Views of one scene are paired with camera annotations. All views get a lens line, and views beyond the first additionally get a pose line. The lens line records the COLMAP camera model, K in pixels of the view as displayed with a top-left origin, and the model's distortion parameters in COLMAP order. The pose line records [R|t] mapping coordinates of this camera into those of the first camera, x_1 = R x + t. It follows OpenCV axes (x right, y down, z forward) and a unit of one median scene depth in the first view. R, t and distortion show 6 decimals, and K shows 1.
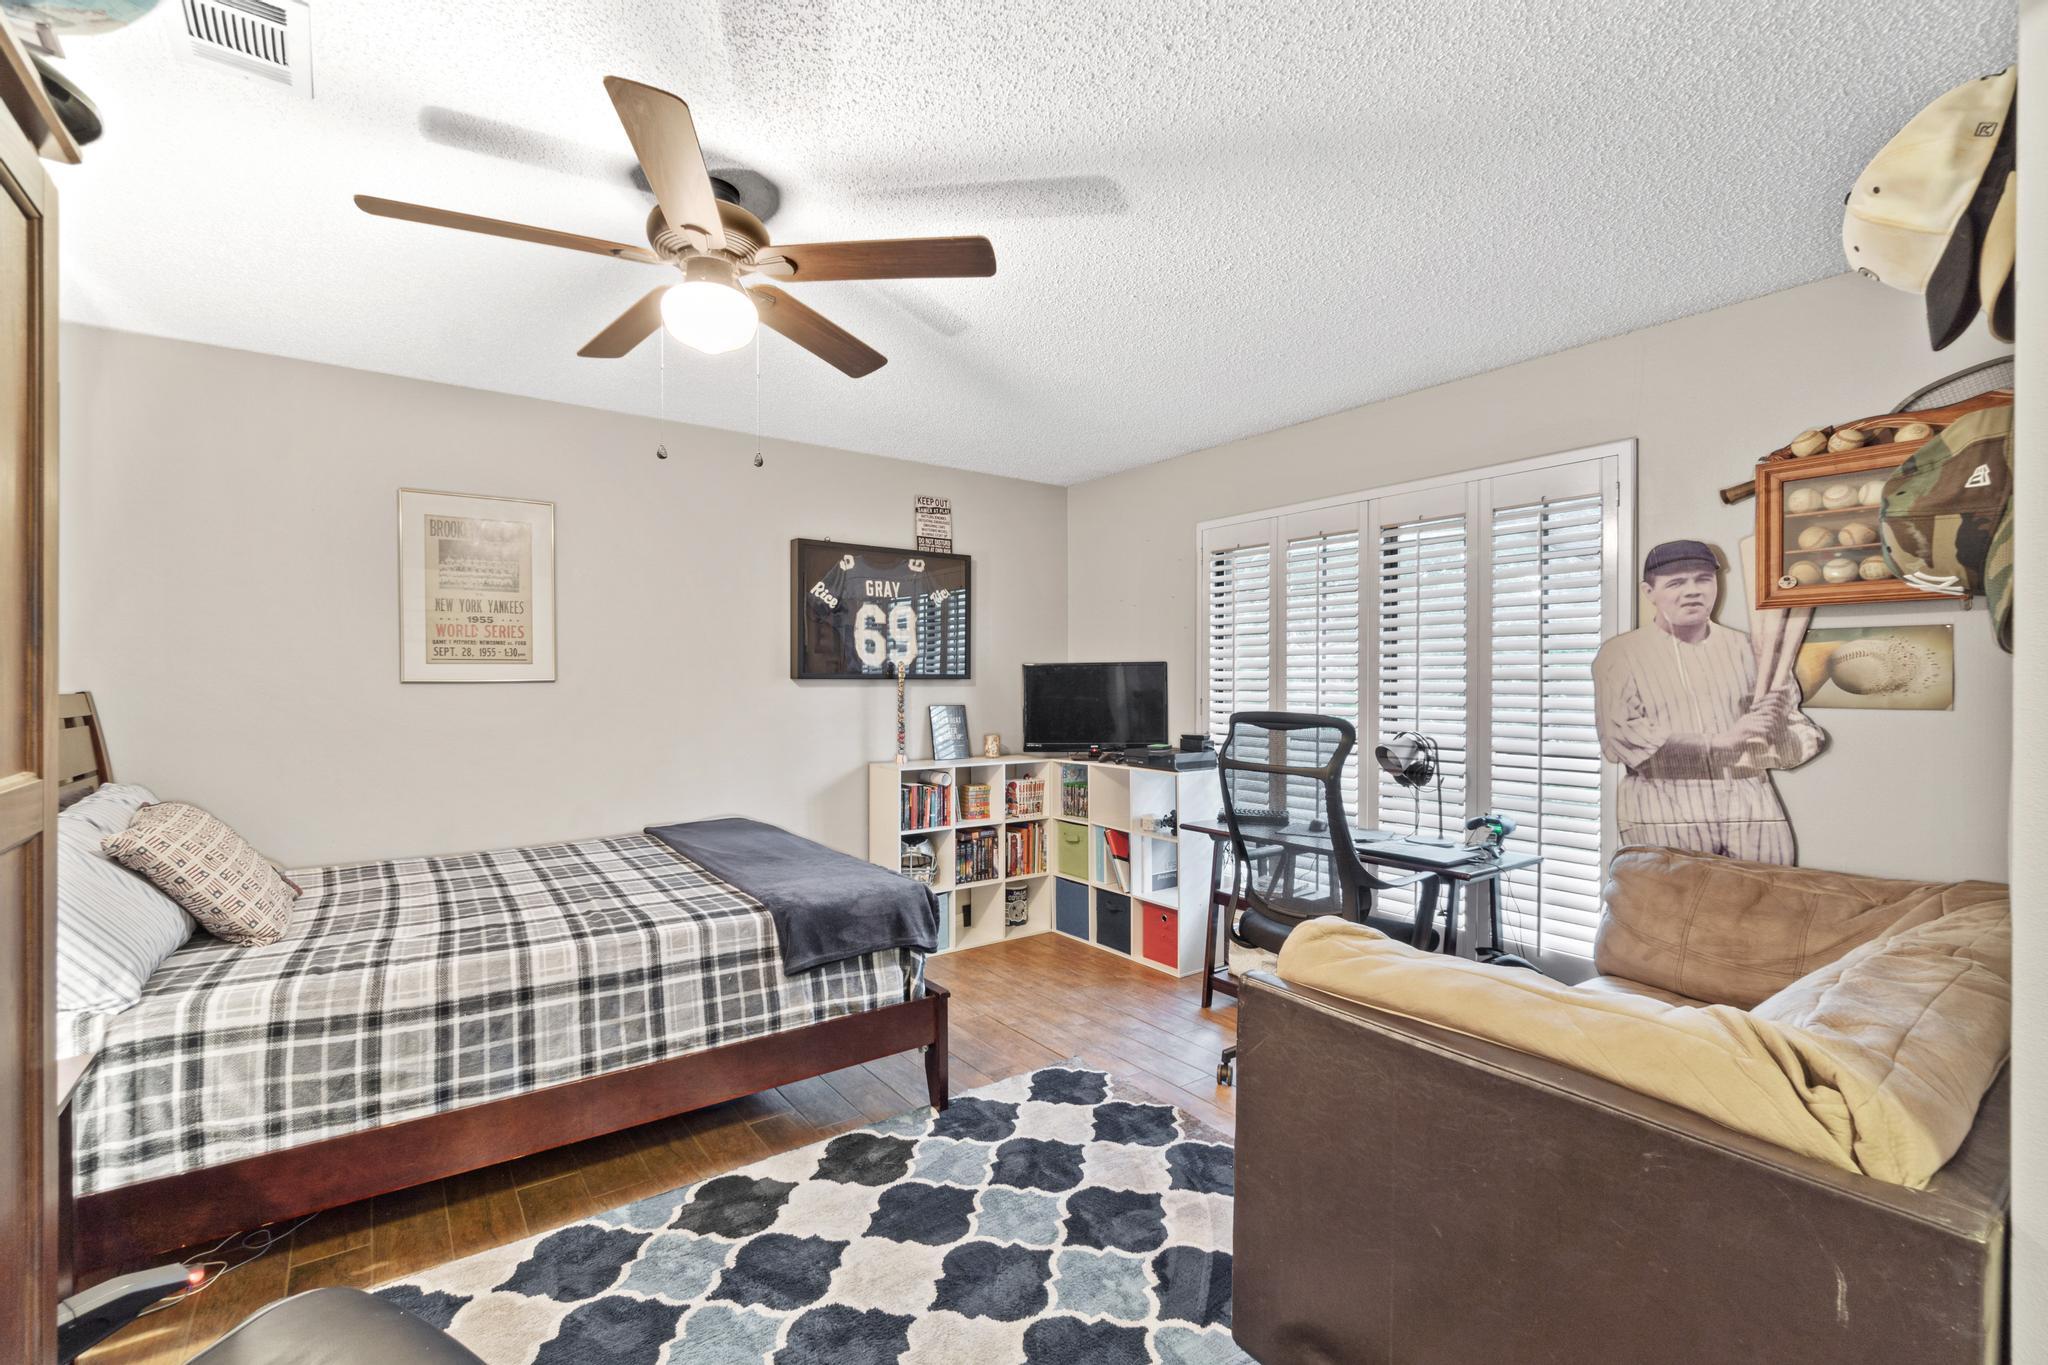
lens RADIAL K [[900.8, 0, 1024.8], [0, 900.8, 688.7], [0, 0, 1]] dist [-0.001127, -0.000068]
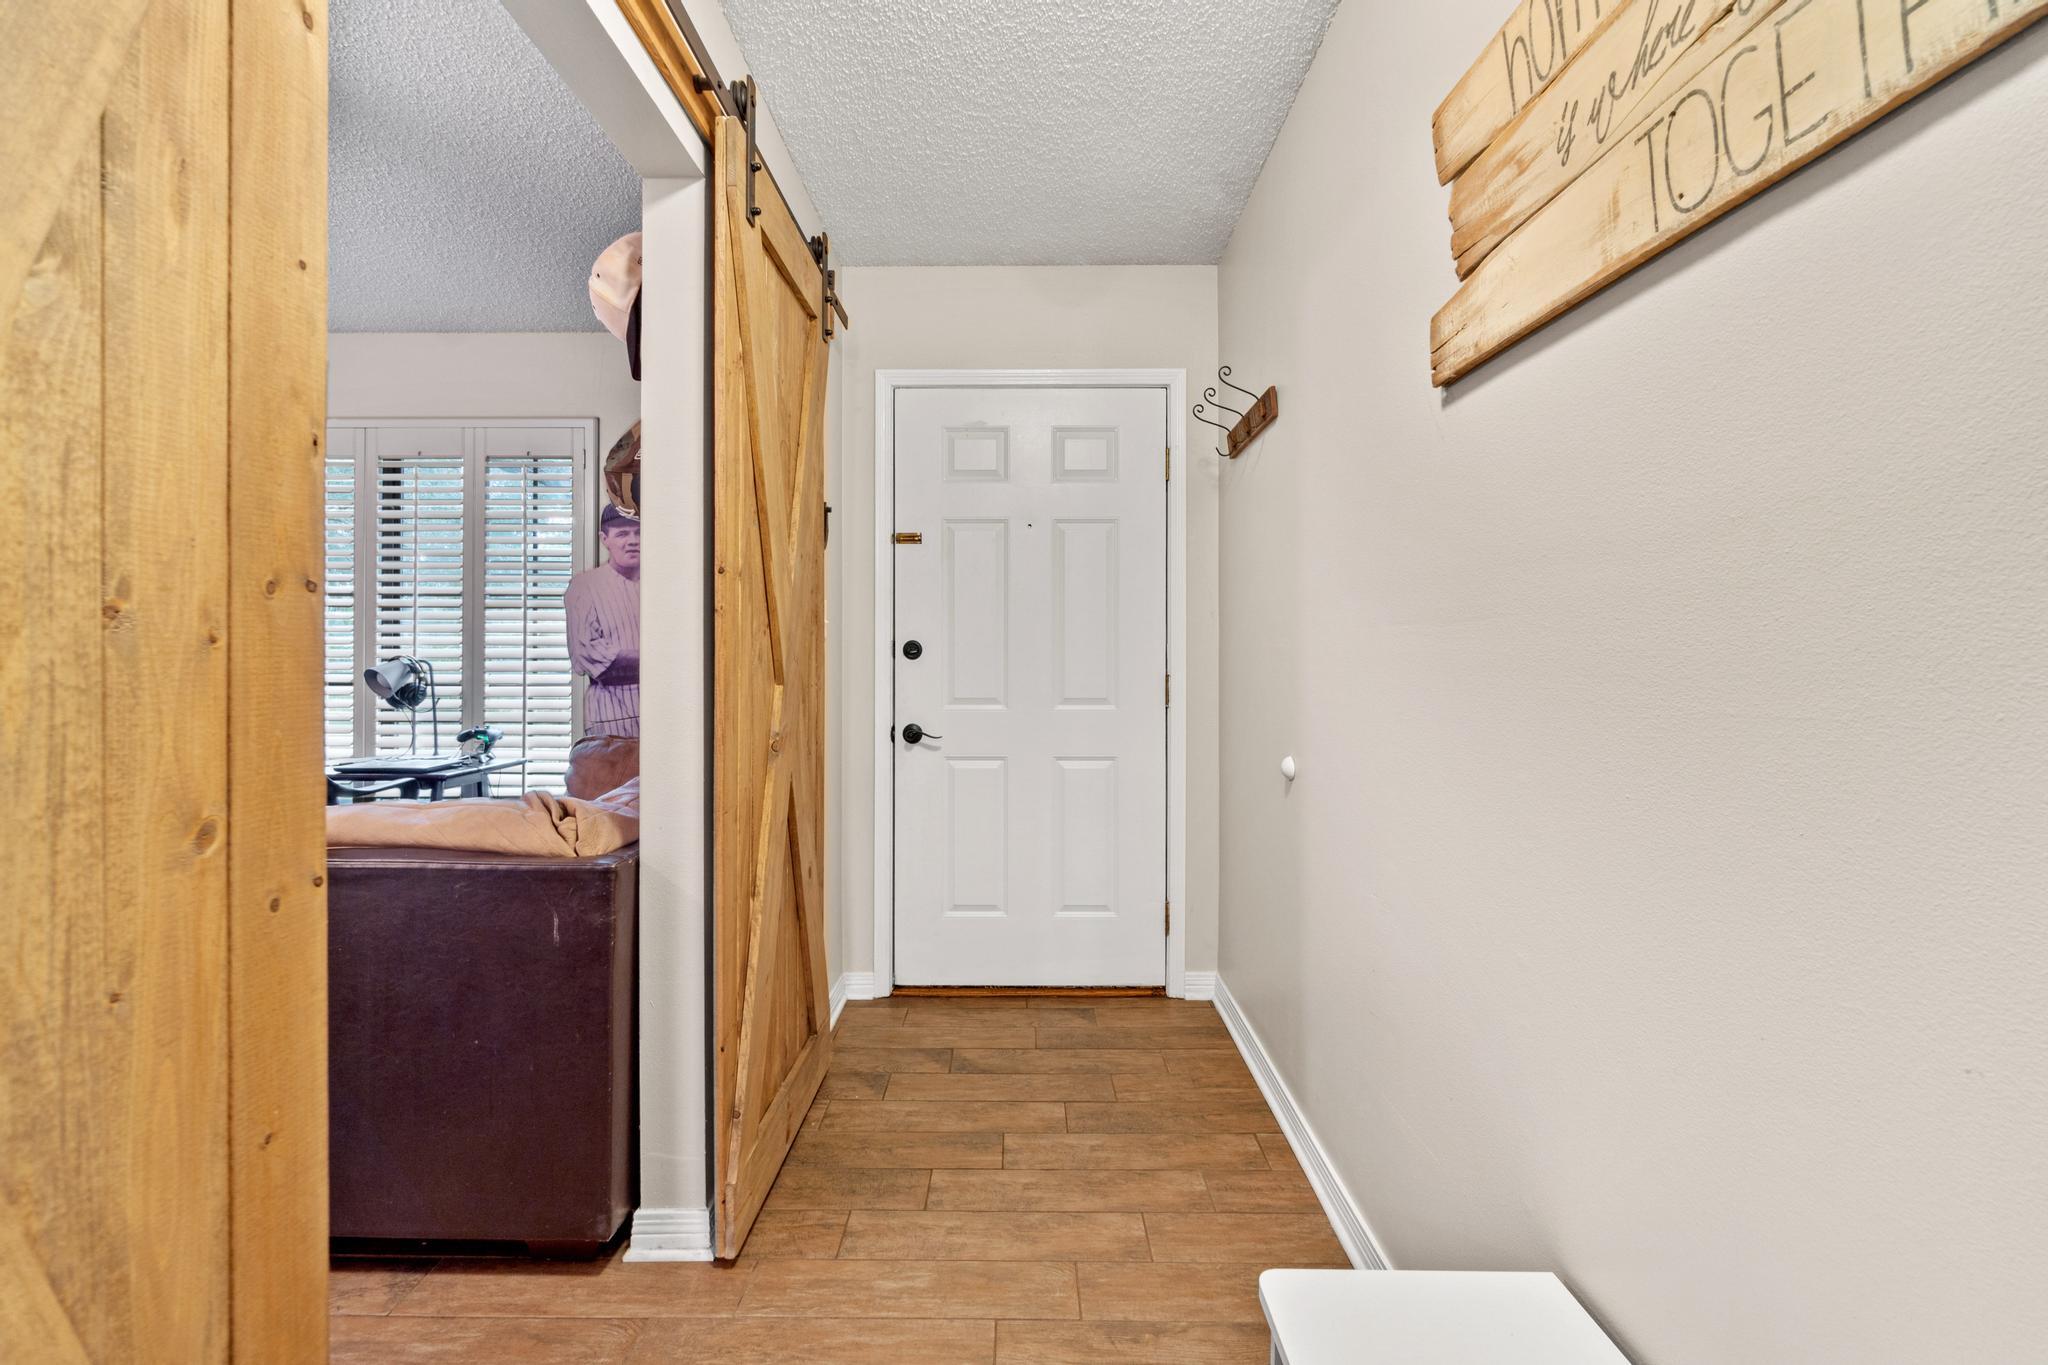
lens RADIAL K [[900.8, 0, 1025.1], [0, 900.8, 662.6], [0, 0, 1]] dist [-0.001127, -0.000068]
pose [[0.598764, -0.008421, 0.800881, 0.027331], [0.000729, 0.999950, 0.009970, 0.050162], [-0.800925, -0.005386, 0.598740, -0.218269]]
